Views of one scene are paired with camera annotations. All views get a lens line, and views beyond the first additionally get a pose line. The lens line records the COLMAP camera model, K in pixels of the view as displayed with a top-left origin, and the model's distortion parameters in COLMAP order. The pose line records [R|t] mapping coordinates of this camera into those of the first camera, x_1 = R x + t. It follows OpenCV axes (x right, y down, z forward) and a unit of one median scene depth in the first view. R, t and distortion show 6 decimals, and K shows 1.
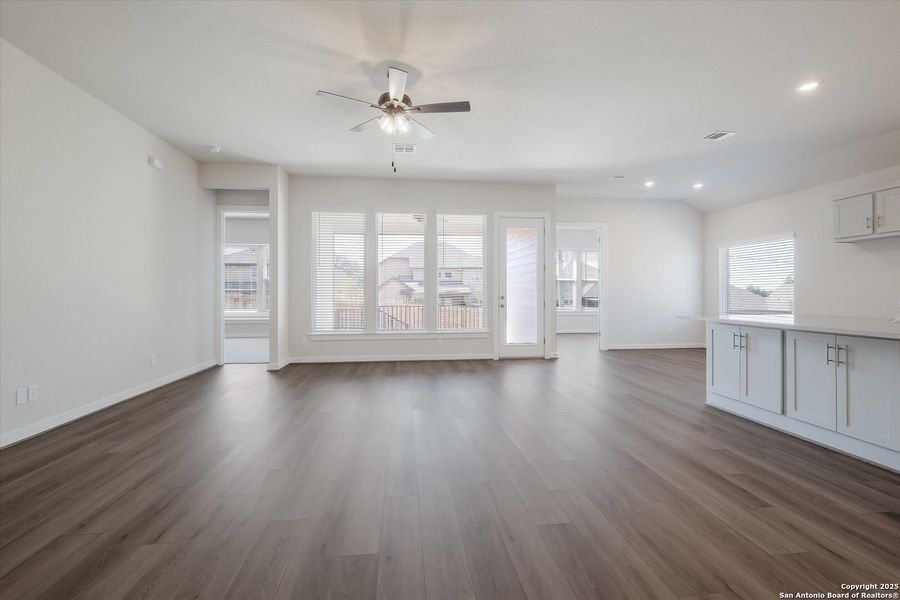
lens RADIAL K [[393.1, 0, 446.8], [0, 393.1, 290.2], [0, 0, 1]] dist [0.000462, 0.000033]
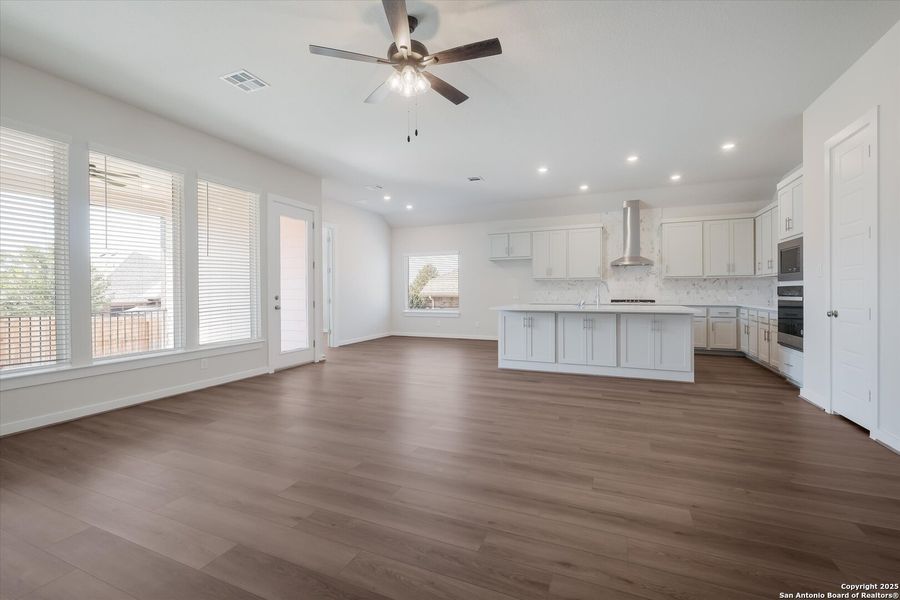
lens RADIAL K [[393.1, 0, 446.8], [0, 393.1, 290.2], [0, 0, 1]] dist [0.000462, 0.000033]
pose [[0.494356, 0.000376, 0.869260, -0.566169], [-0.001430, 0.999999, 0.000381, 0.002777], [-0.869259, -0.001431, 0.494356, 0.379836]]
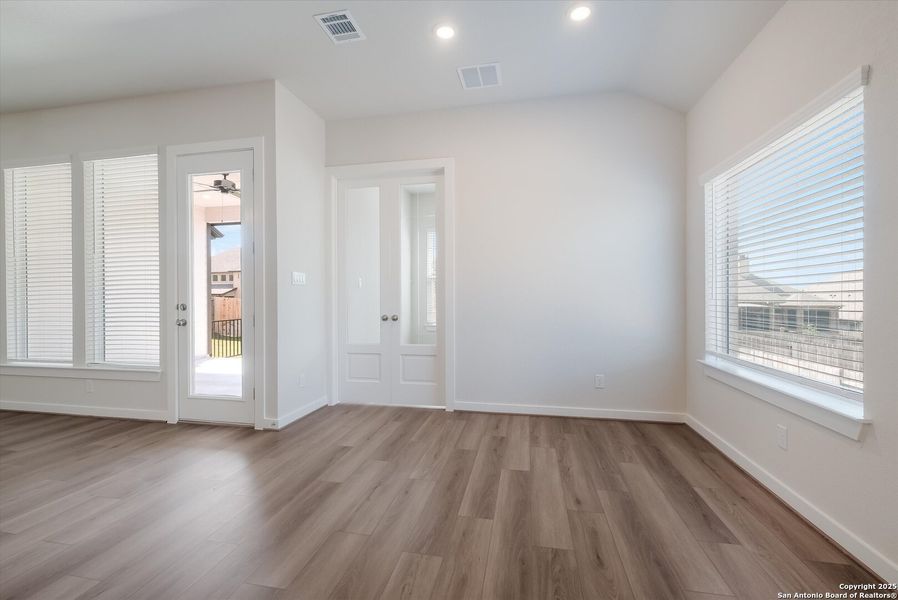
lens RADIAL K [[388.6, 0, 449.0], [0, 388.6, 300.0], [0, 0, 1]] dist [0.002030, -0.000016]
pose [[0.951075, -0.001737, -0.308955, 0.898601], [0.006221, 0.999889, 0.013529, 0.005785], [0.308897, -0.014789, 0.950981, 0.850895]]
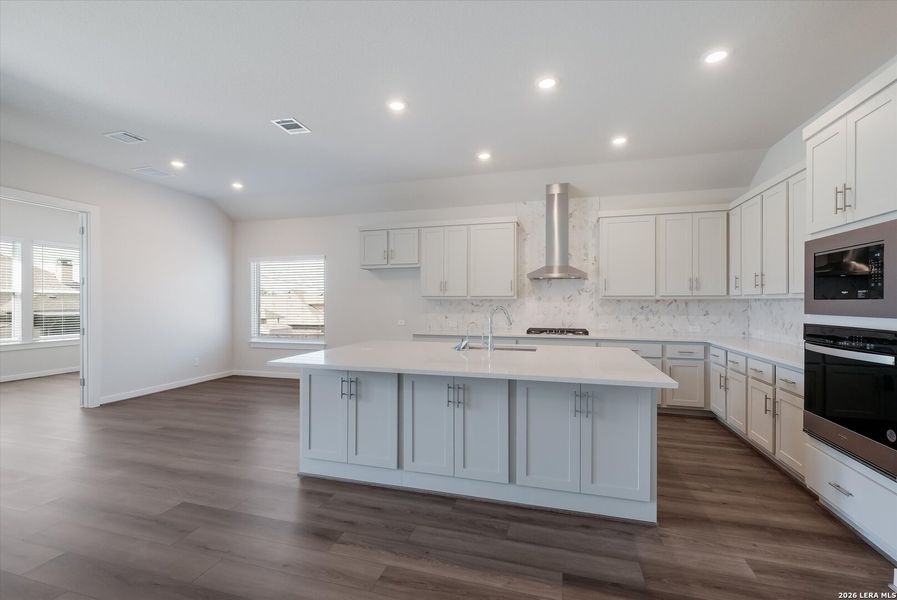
lens RADIAL K [[388.1, 0, 448.5], [0, 388.1, 300.0], [0, 0, 1]] dist [0.002030, -0.000016]
pose [[0.381908, 0.003186, 0.924195, 0.071713], [-0.006588, 0.999978, -0.000725, -0.036269], [-0.924177, -0.005811, 0.381921, 0.383000]]
